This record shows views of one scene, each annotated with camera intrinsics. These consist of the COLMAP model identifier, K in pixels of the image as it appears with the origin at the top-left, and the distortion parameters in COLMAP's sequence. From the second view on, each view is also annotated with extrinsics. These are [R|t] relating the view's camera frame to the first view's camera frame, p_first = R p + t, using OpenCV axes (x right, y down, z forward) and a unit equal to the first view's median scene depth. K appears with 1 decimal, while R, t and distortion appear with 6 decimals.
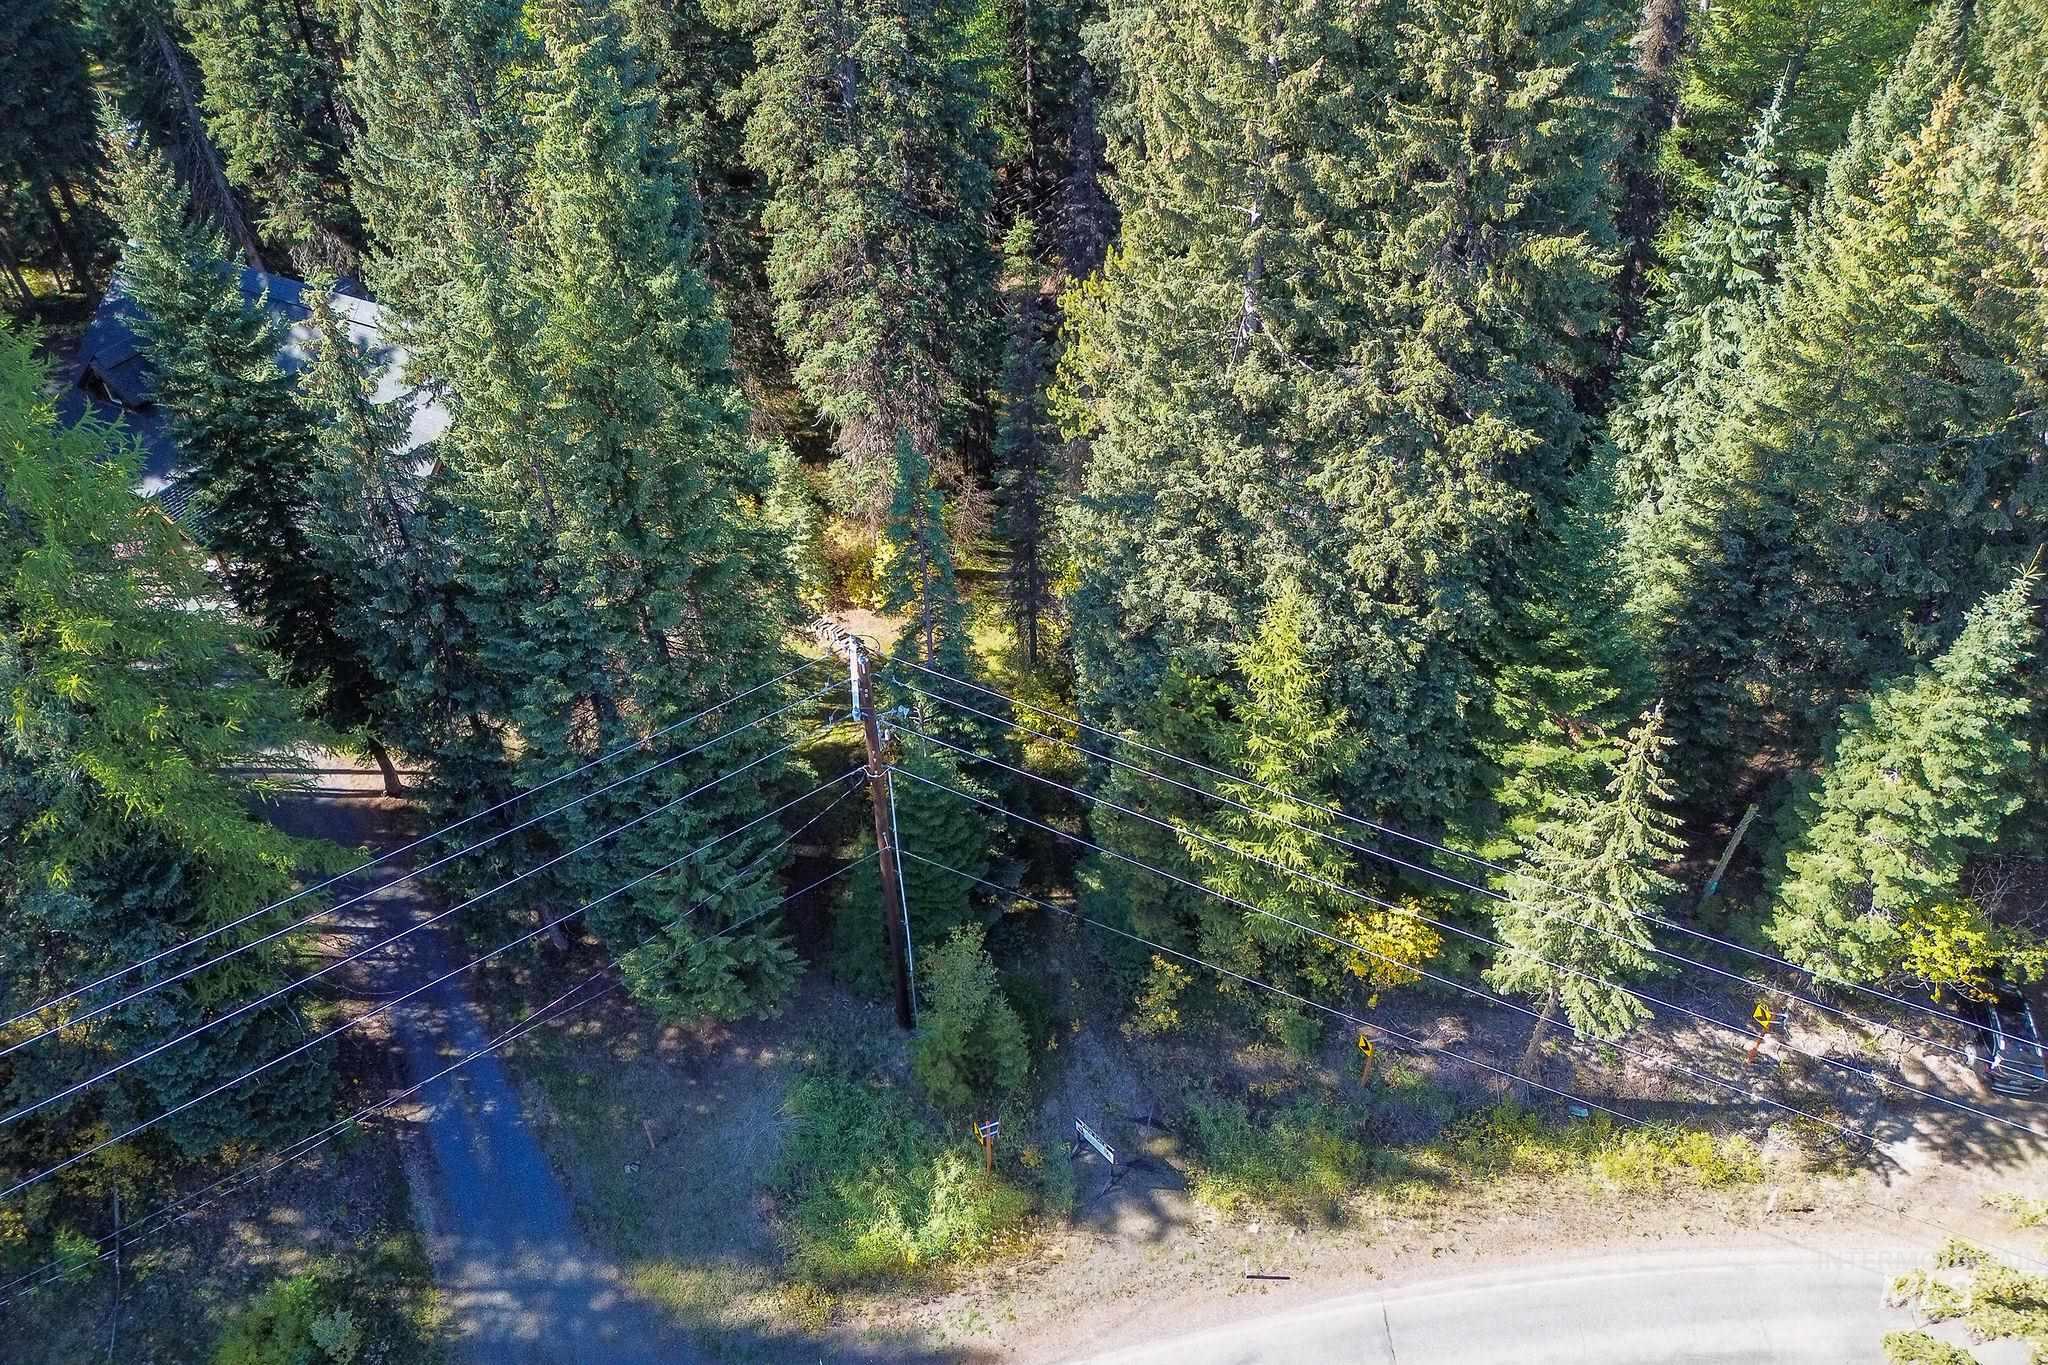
lens RADIAL K [[1384.0, 0, 1024.0], [0, 1384.0, 682.5], [0, 0, 1]] dist [0.027787, -0.006781]
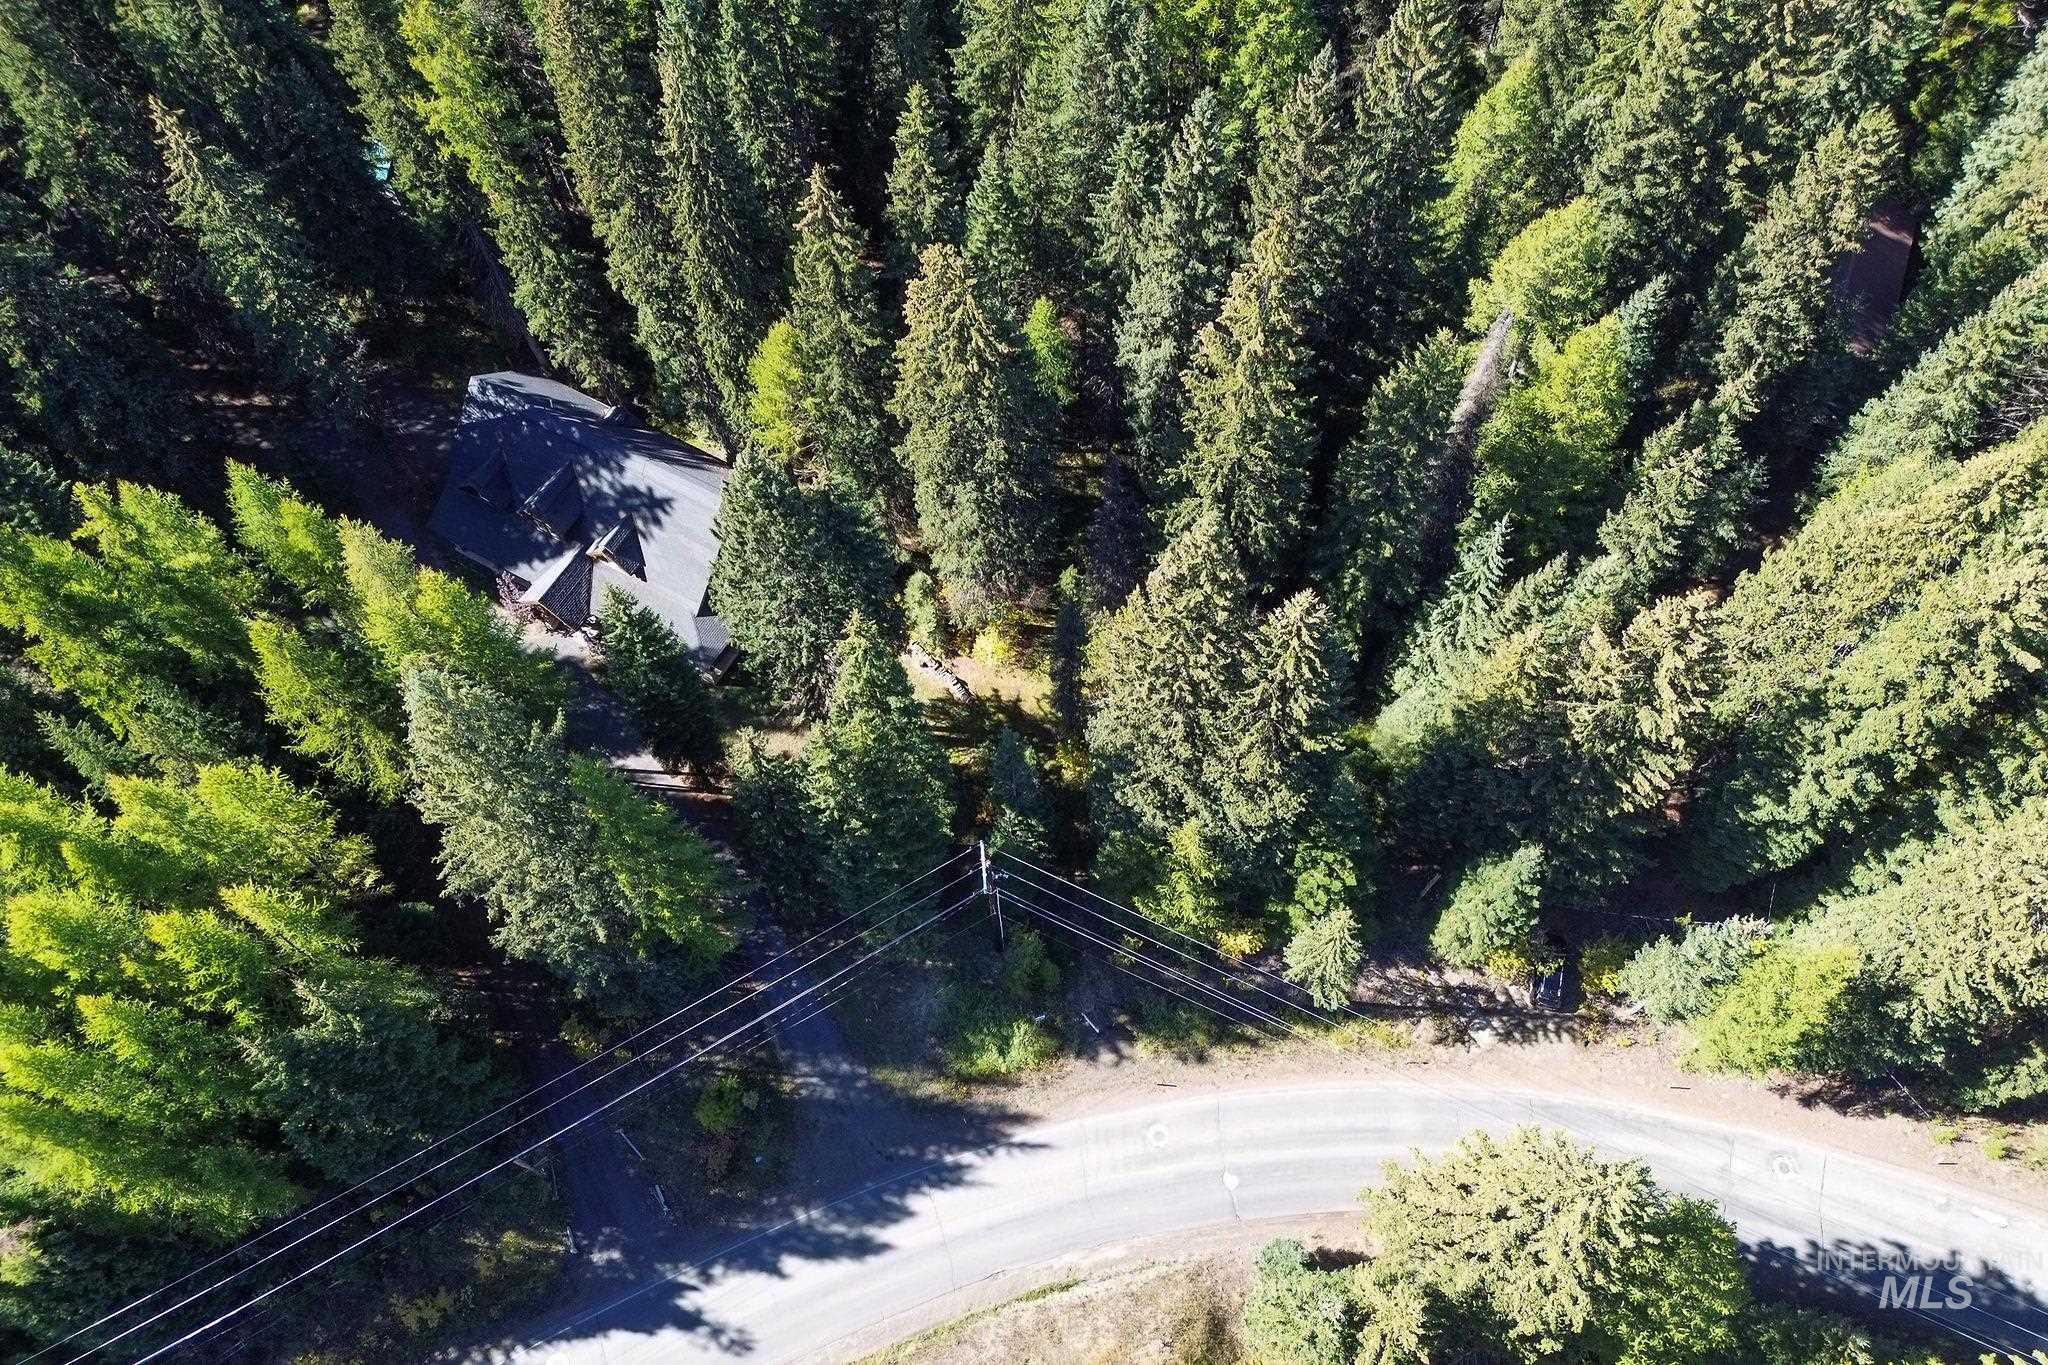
lens RADIAL K [[1426.5, 0, 1024.0], [0, 1426.5, 682.5], [0, 0, 1]] dist [0.074713, -0.071008]
pose [[0.999303, 0.031550, -0.019945, -0.021326], [-0.021976, 0.929238, 0.368827, -0.942741], [0.030170, -0.368131, 0.929284, -0.825156]]
